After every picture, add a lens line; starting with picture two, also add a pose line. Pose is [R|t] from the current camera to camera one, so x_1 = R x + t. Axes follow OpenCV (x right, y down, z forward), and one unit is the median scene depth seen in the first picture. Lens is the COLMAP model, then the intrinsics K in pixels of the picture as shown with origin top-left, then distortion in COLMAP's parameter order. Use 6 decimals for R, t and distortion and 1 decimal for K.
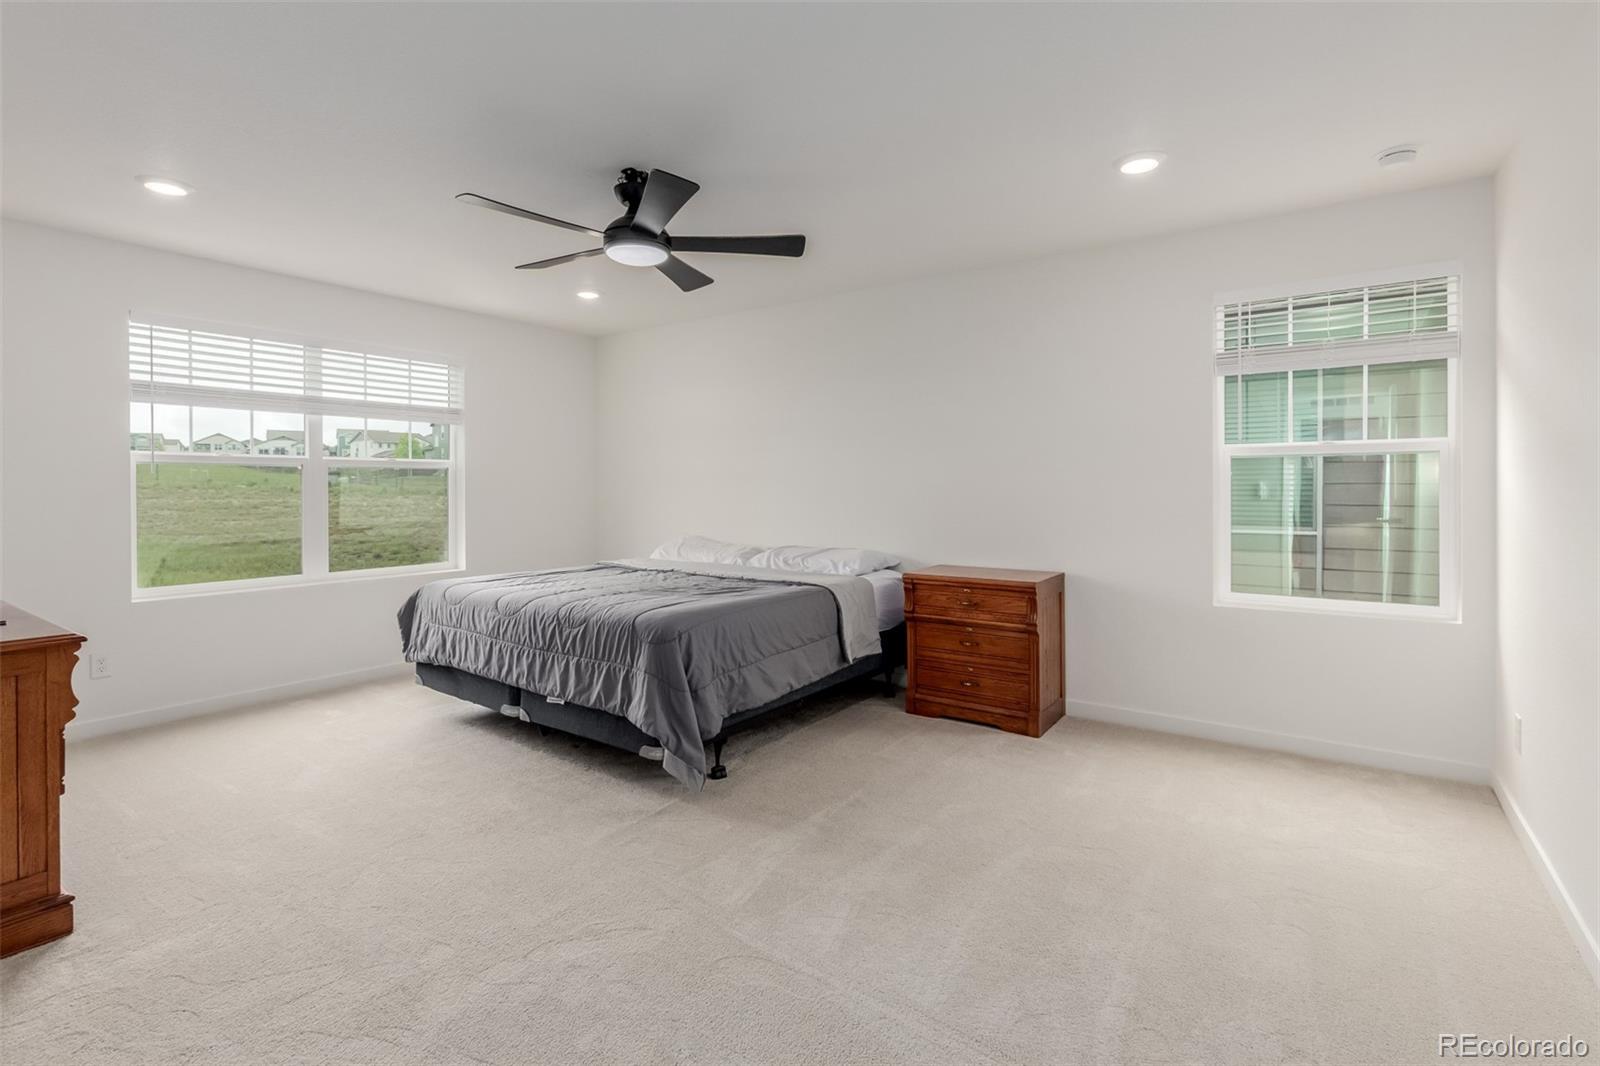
lens RADIAL K [[737.1, 0, 803.4], [0, 737.1, 543.3], [0, 0, 1]] dist [0.002599, 0.000030]
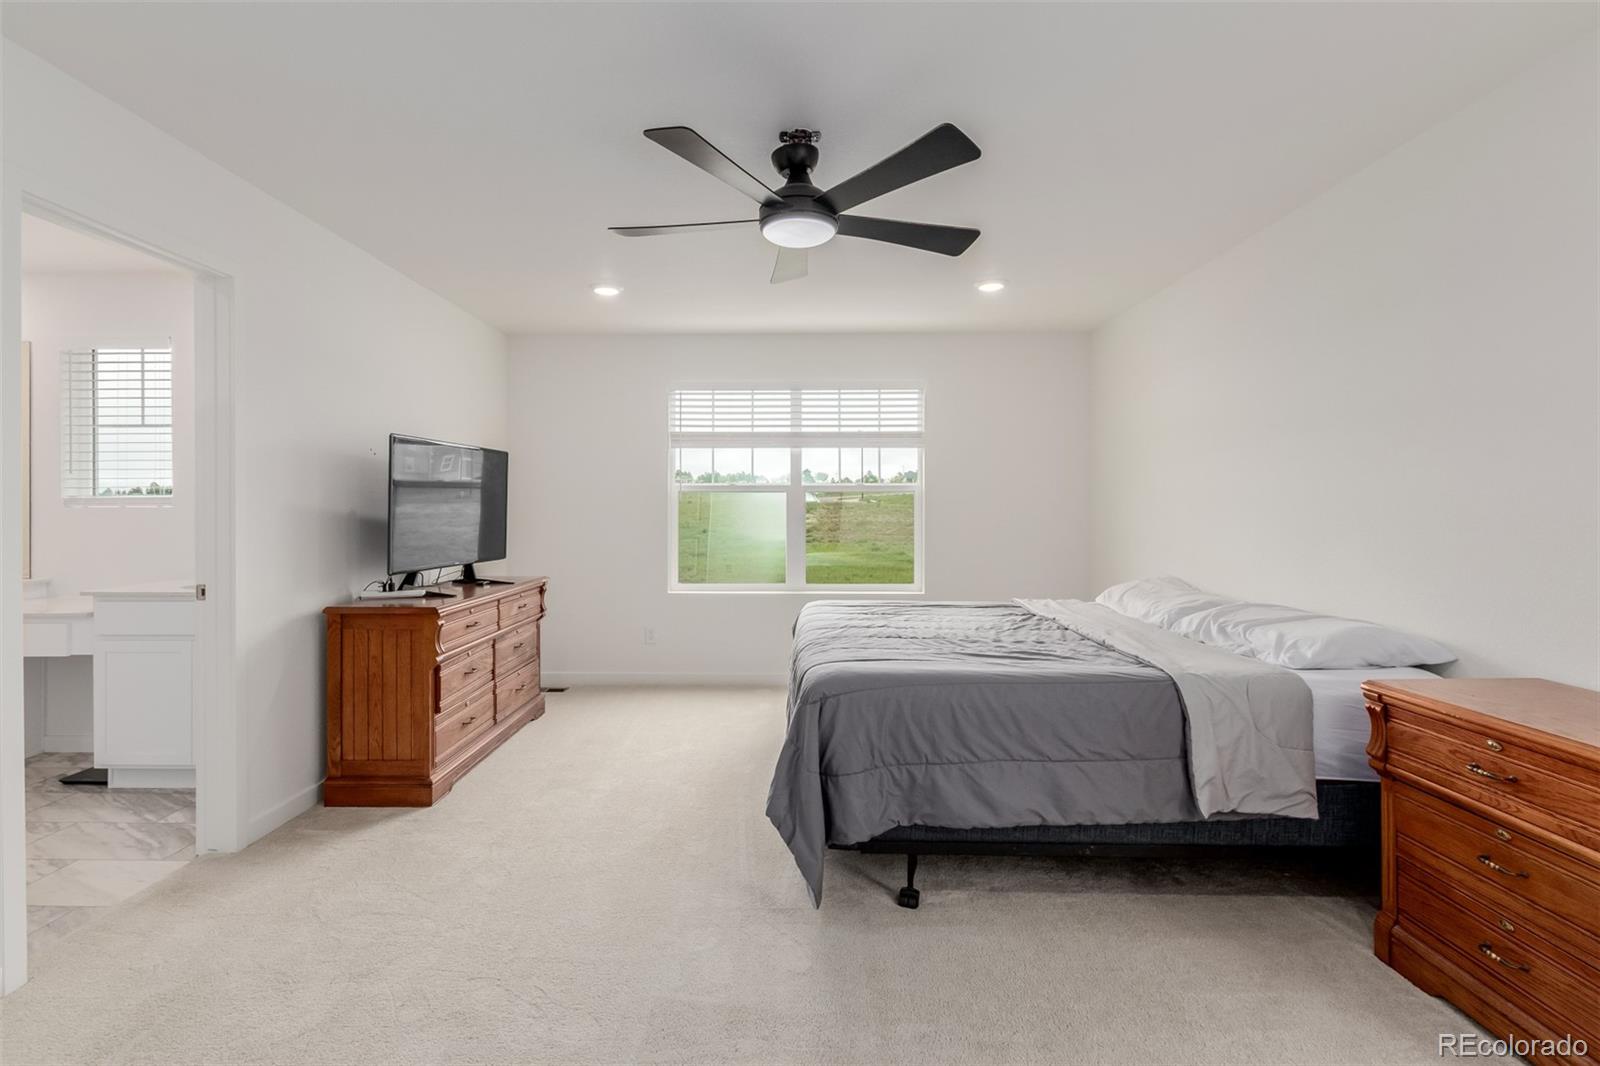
lens RADIAL K [[737.1, 0, 803.4], [0, 737.1, 543.3], [0, 0, 1]] dist [0.002599, 0.000030]
pose [[0.569342, 0.039582, -0.821148, 0.349573], [-0.066206, 0.997804, 0.002193, -0.030812], [0.819431, 0.053117, 0.570712, 0.401229]]
